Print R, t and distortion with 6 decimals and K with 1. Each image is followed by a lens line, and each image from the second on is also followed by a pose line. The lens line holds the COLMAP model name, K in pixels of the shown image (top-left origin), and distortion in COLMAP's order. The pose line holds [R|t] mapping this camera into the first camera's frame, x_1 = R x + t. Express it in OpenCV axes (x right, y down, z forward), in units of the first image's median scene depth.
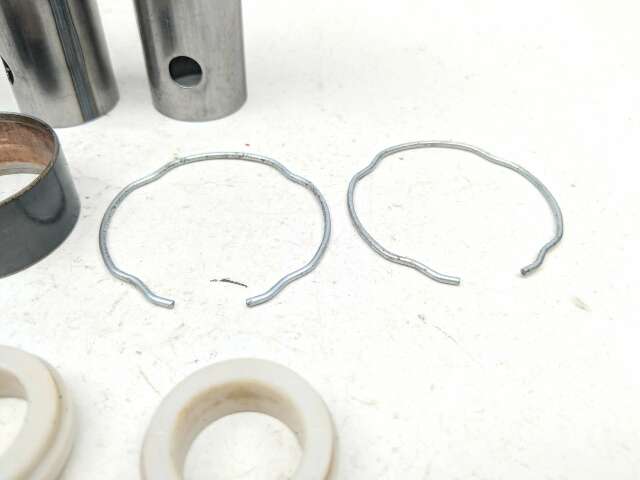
lens RADIAL K [[577.6, 0, 320.0], [0, 577.6, 240.0], [0, 0, 1]] dist [0.049721, -0.227698]
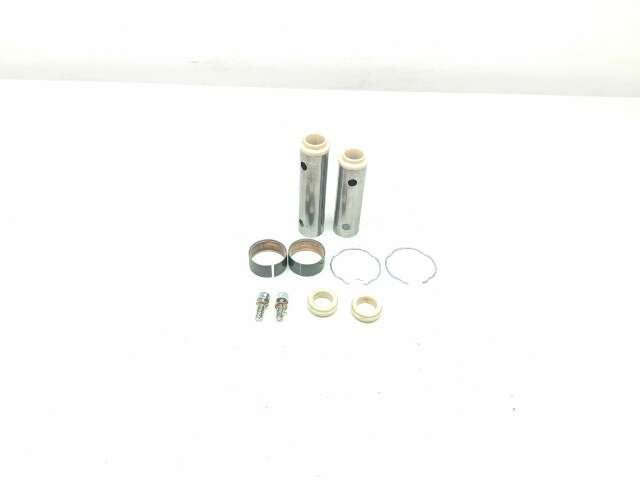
lens RADIAL K [[556.3, 0, 320.0], [0, 556.3, 240.0], [0, 0, 1]] dist [0.068371, -0.002108]
pose [[0.996891, 0.060839, -0.050073, -0.247961], [-0.061404, 0.998065, -0.009822, -0.174347], [0.049379, 0.012866, 0.998697, -3.290747]]
